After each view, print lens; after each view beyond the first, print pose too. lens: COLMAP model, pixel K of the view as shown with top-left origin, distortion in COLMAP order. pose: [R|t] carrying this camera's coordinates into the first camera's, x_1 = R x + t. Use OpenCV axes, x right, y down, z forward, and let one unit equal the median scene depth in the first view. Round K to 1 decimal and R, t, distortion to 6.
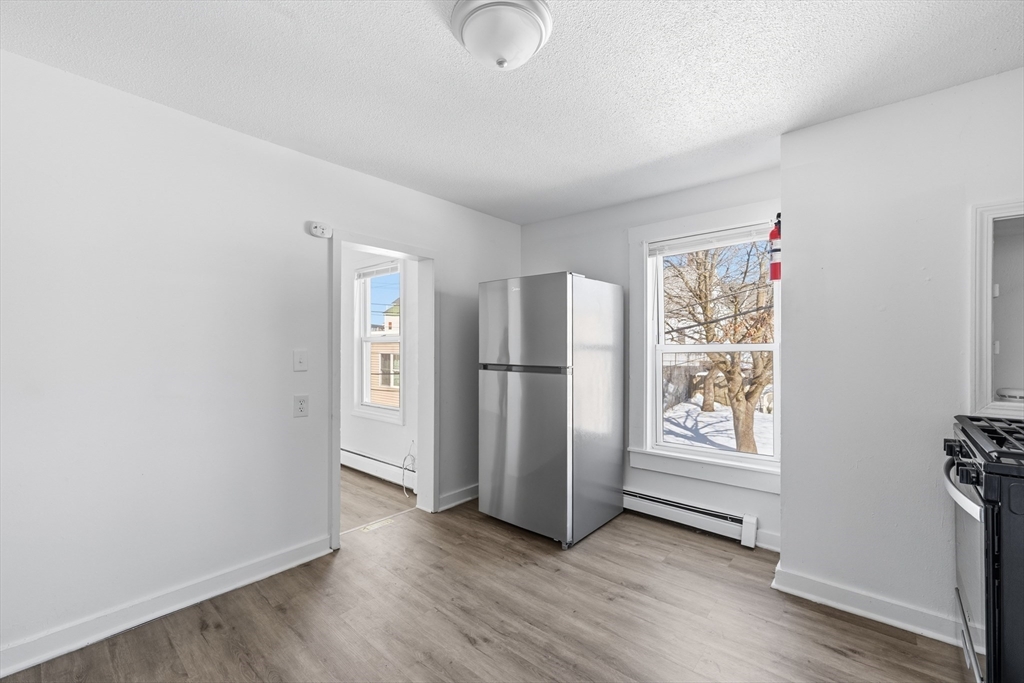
lens RADIAL K [[425.8, 0, 513.1], [0, 425.8, 337.7], [0, 0, 1]] dist [0.003631, -0.000153]
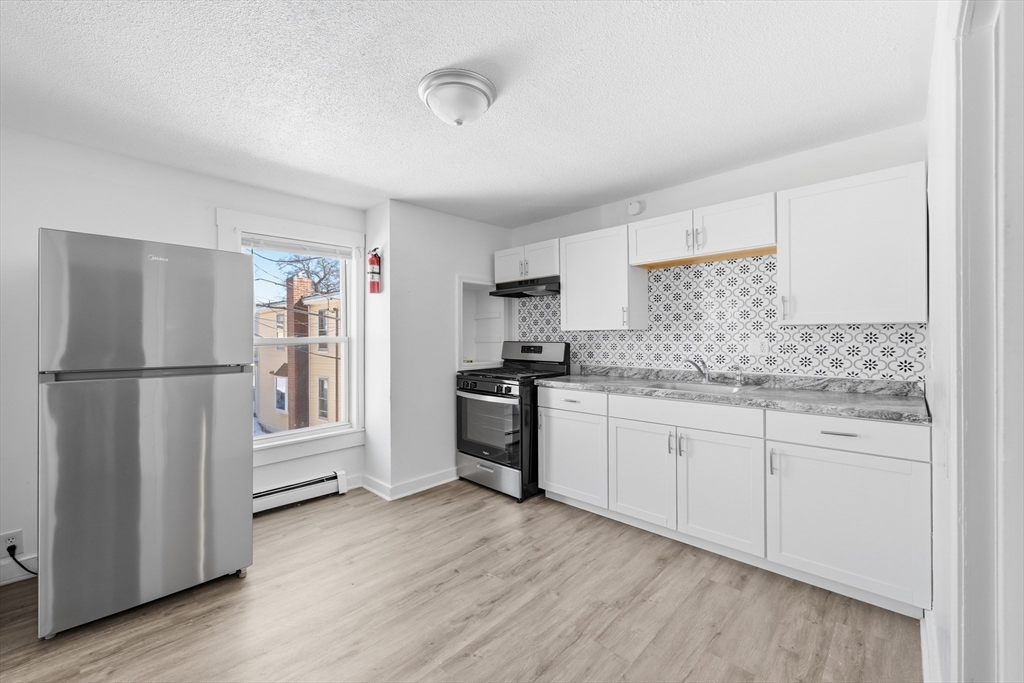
lens RADIAL K [[425.8, 0, 505.9], [0, 425.8, 339.1], [0, 0, 1]] dist [0.003631, -0.000153]
pose [[0.048844, -0.001374, 0.998805, -0.716331], [-0.017736, 0.999840, 0.002242, 0.006811], [-0.998649, -0.017824, 0.048812, 0.441900]]
